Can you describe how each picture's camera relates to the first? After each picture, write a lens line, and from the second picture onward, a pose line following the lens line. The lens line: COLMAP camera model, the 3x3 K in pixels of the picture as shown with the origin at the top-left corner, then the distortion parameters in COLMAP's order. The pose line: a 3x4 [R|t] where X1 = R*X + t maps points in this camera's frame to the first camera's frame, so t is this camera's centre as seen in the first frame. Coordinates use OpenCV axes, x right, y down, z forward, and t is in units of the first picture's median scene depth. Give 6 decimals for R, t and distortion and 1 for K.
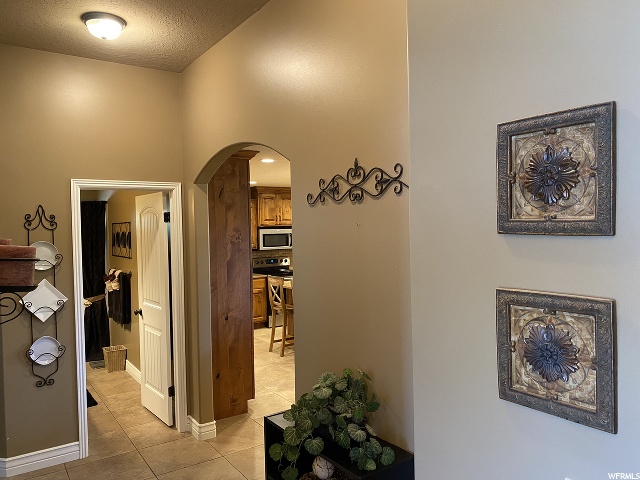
lens RADIAL K [[487.8, 0, 322.5], [0, 487.8, 238.7], [0, 0, 1]] dist [0.012429, -0.010132]
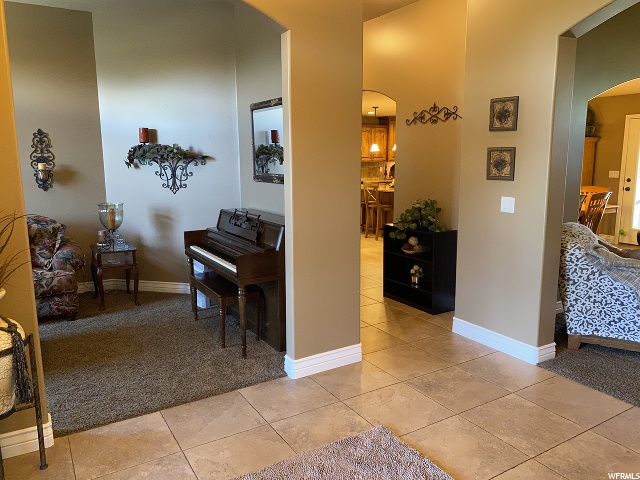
lens RADIAL K [[487.8, 0, 316.0], [0, 487.8, 239.0], [0, 0, 1]] dist [0.012429, -0.010132]
pose [[0.997518, 0.026869, -0.065083, -0.342110], [-0.017001, 0.988888, 0.147685, 0.140812], [0.068328, -0.146212, 0.986891, -1.446491]]
